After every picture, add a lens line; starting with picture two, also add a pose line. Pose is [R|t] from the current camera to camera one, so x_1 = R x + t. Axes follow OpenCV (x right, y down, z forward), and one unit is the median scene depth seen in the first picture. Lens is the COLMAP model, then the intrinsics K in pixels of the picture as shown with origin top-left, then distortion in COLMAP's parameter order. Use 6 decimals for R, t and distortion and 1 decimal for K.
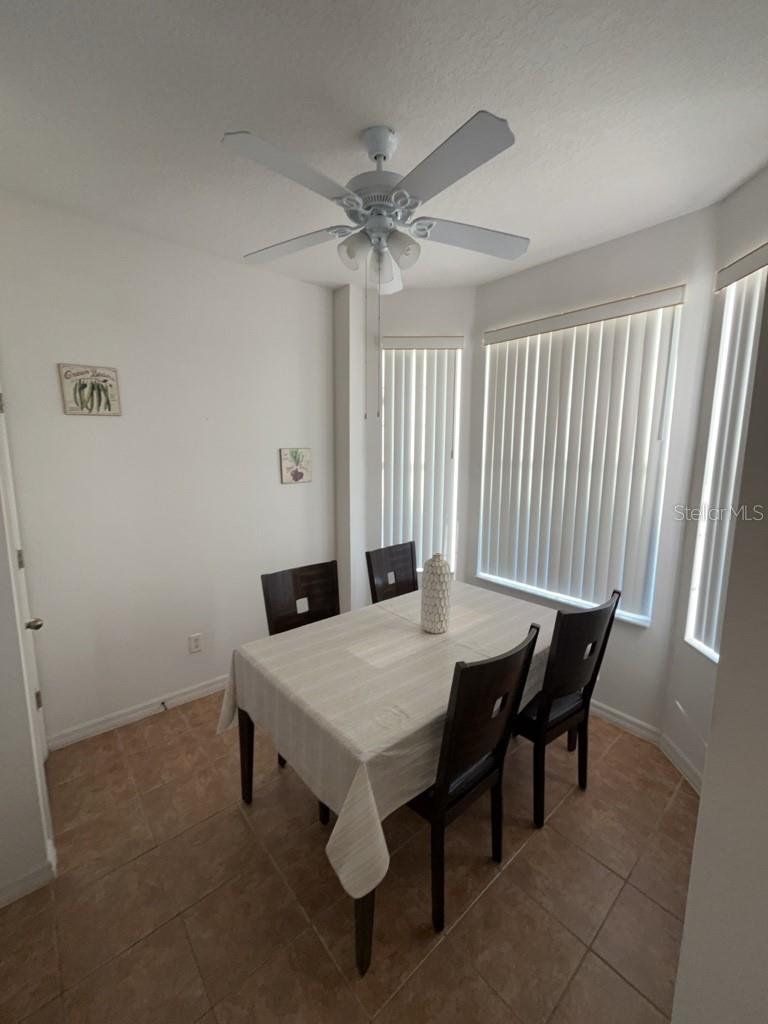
lens RADIAL K [[414.5, 0, 385.7], [0, 414.5, 510.9], [0, 0, 1]] dist [0.000365, -0.000973]
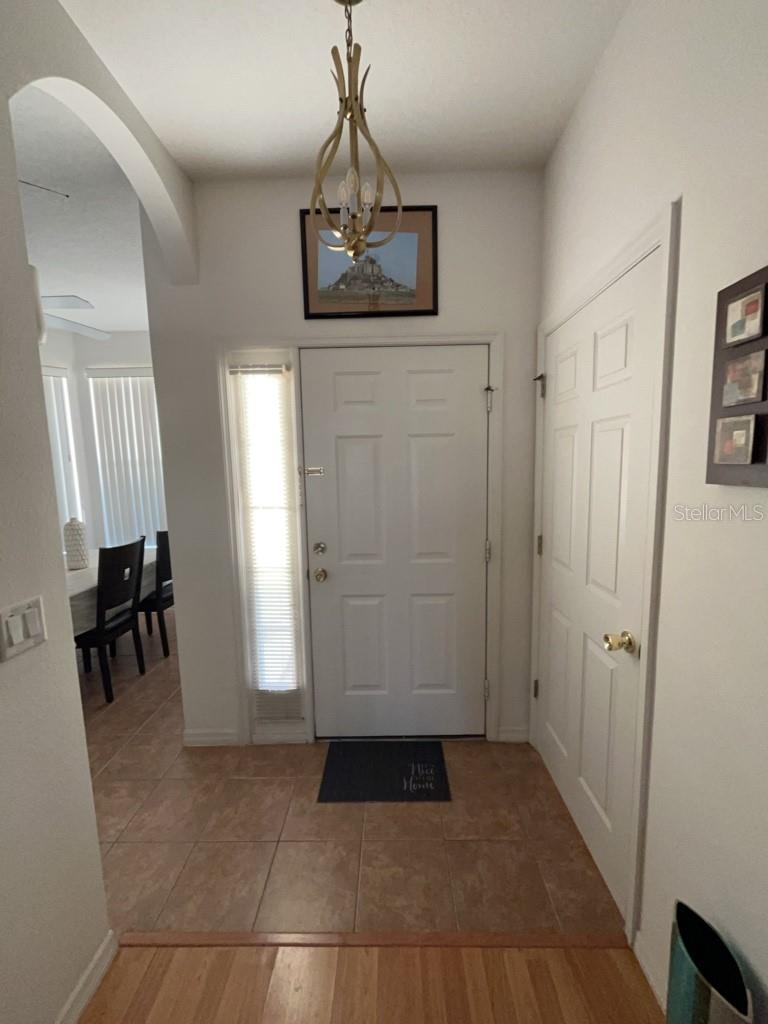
lens RADIAL K [[414.5, 0, 385.0], [0, 414.5, 513.3], [0, 0, 1]] dist [0.000365, -0.000973]
pose [[0.668020, -0.107760, 0.736300, -0.233061], [0.138280, 0.990202, 0.019463, 0.219391], [-0.731183, 0.088814, 0.676376, -0.878240]]
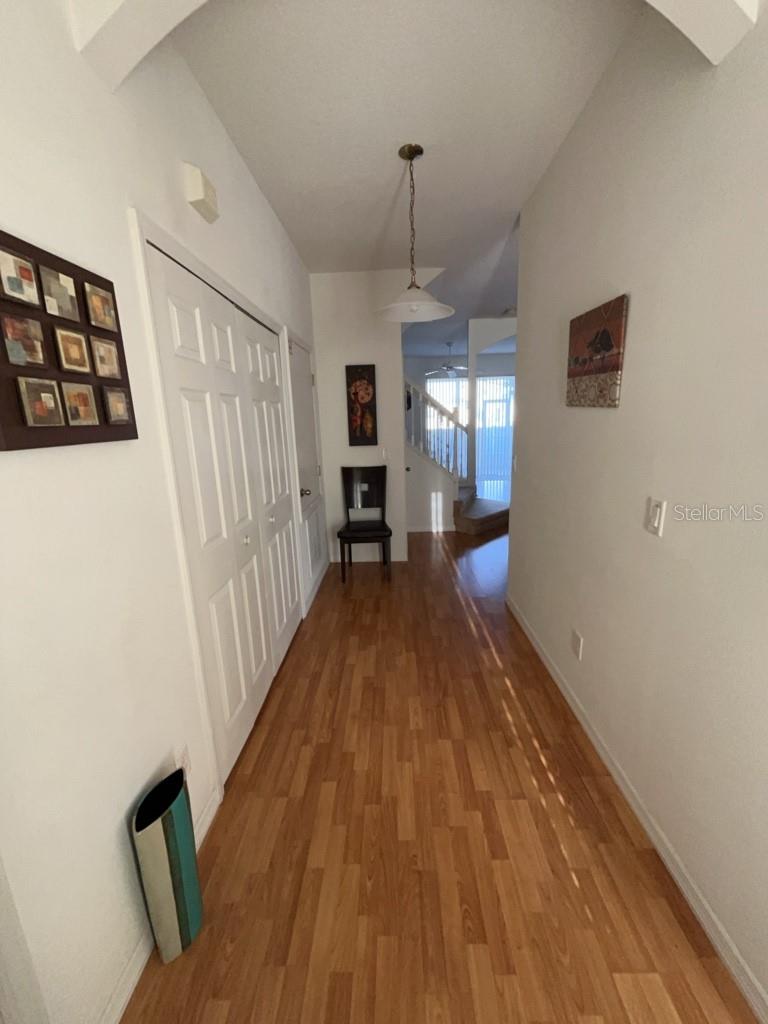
lens RADIAL K [[414.5, 0, 385.2], [0, 414.5, 511.8], [0, 0, 1]] dist [0.000365, -0.000973]
pose [[-0.674395, 0.177487, -0.716722, 1.819815], [-0.087166, 0.944755, 0.315974, -0.022775], [0.733208, 0.275565, -0.621667, 0.972690]]
